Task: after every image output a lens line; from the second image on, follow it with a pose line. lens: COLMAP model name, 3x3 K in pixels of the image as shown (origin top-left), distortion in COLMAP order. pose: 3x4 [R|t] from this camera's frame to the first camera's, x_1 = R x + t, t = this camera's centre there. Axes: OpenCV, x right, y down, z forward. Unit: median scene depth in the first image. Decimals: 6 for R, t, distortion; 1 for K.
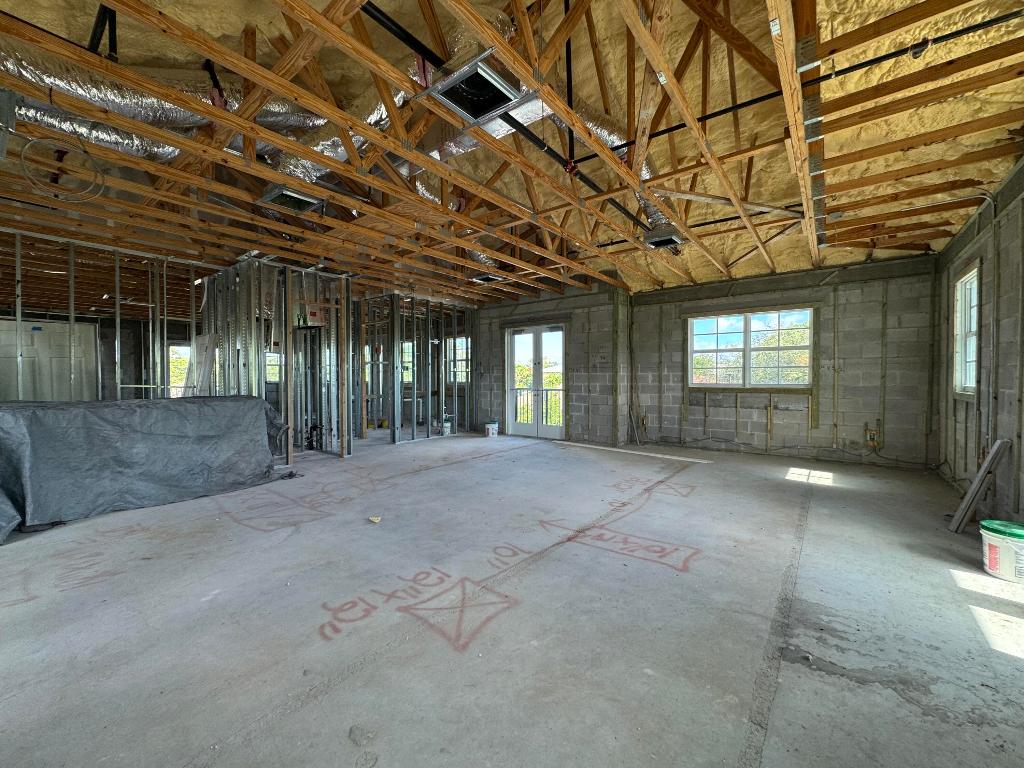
lens RADIAL K [[411.0, 0, 510.2], [0, 411.0, 383.8], [0, 0, 1]] dist [-0.003836, 0.000293]
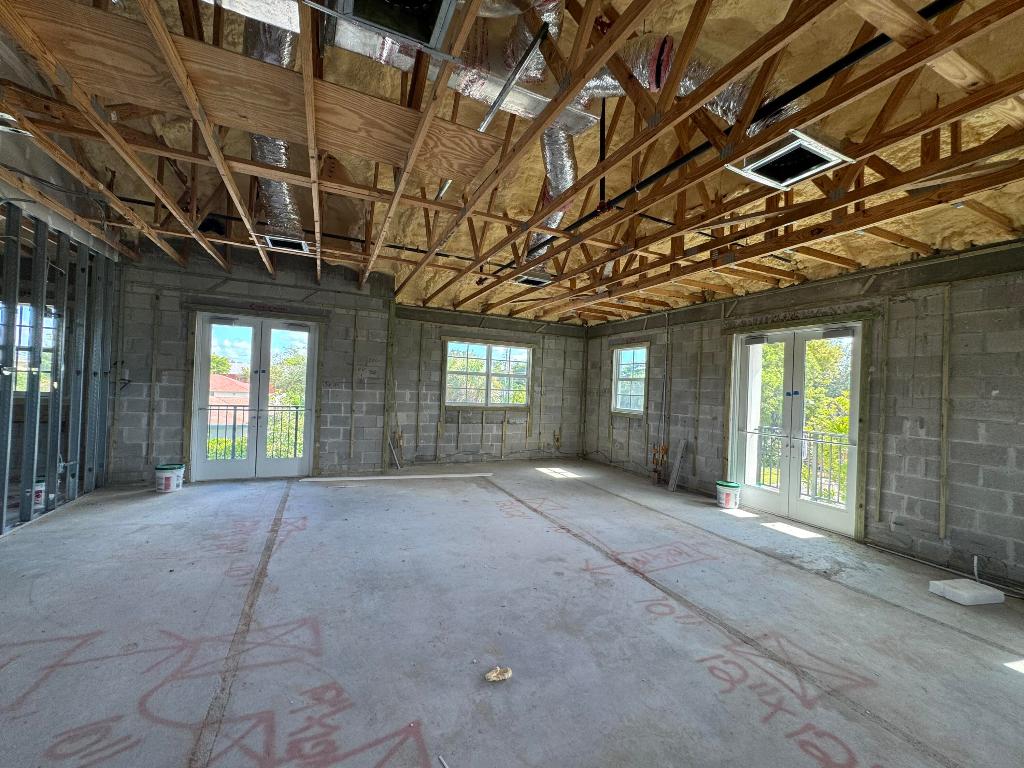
lens RADIAL K [[411.0, 0, 510.2], [0, 411.0, 383.8], [0, 0, 1]] dist [-0.003836, 0.000293]
pose [[0.455177, 0.029743, 0.889904, -0.647722], [-0.028511, 0.999416, -0.018820, -0.049999], [-0.889944, -0.016806, 0.455759, 0.562801]]
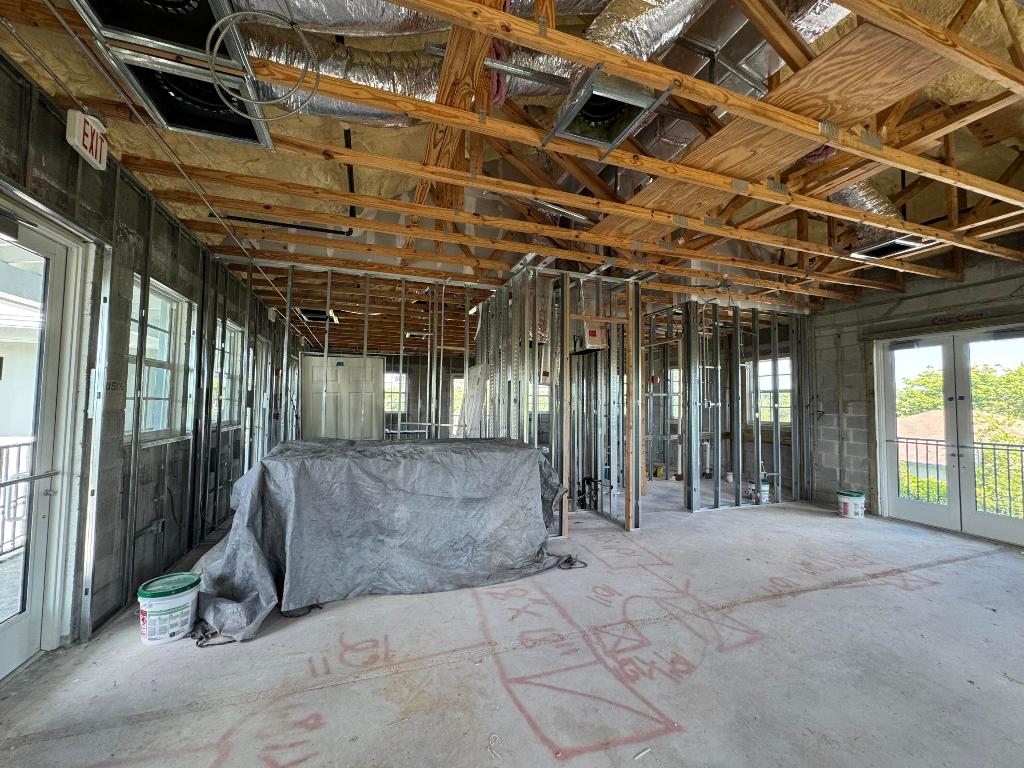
lens RADIAL K [[409.6, 0, 512.0], [0, 409.6, 384.0], [0, 0, 1]] dist [-0.002543, -0.000184]
pose [[0.844729, -0.011343, -0.535074, -0.267843], [-0.025008, 0.997847, -0.060634, -0.035668], [0.534610, 0.064601, 0.842626, 0.381603]]
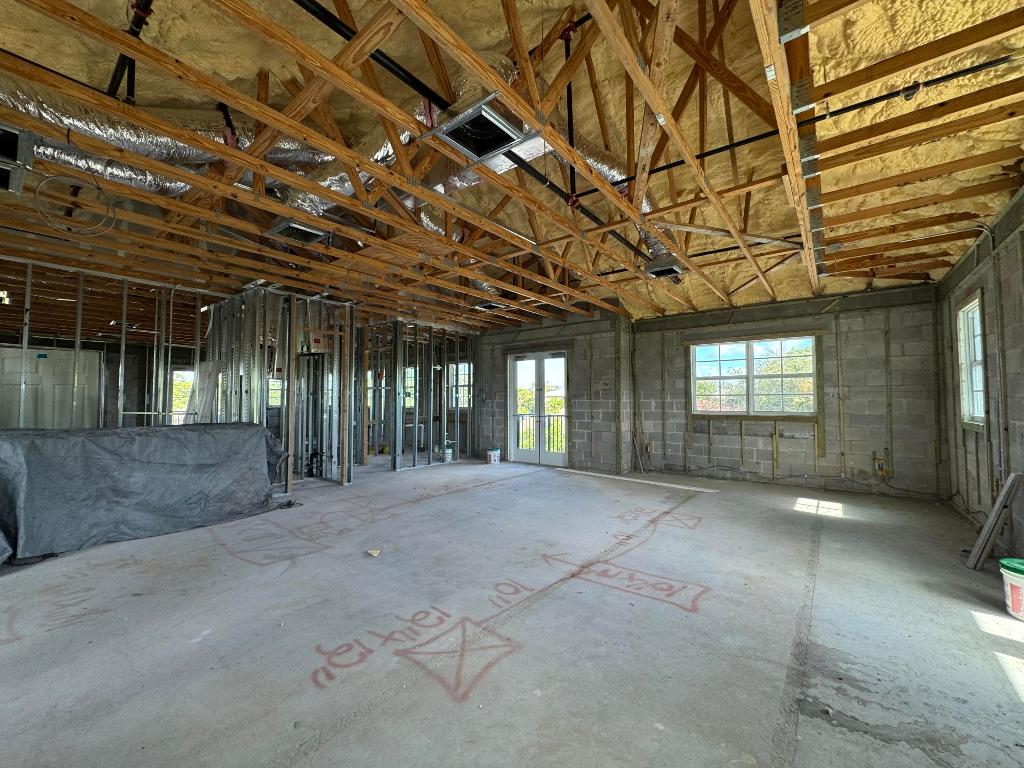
lens RADIAL K [[411.0, 0, 510.2], [0, 411.0, 383.8], [0, 0, 1]] dist [-0.003836, 0.000293]
pose [[0.999985, 0.001858, -0.005081, -0.000499], [-0.002146, 0.998357, -0.057254, -0.011372], [0.004966, 0.057264, 0.998347, 0.004590]]
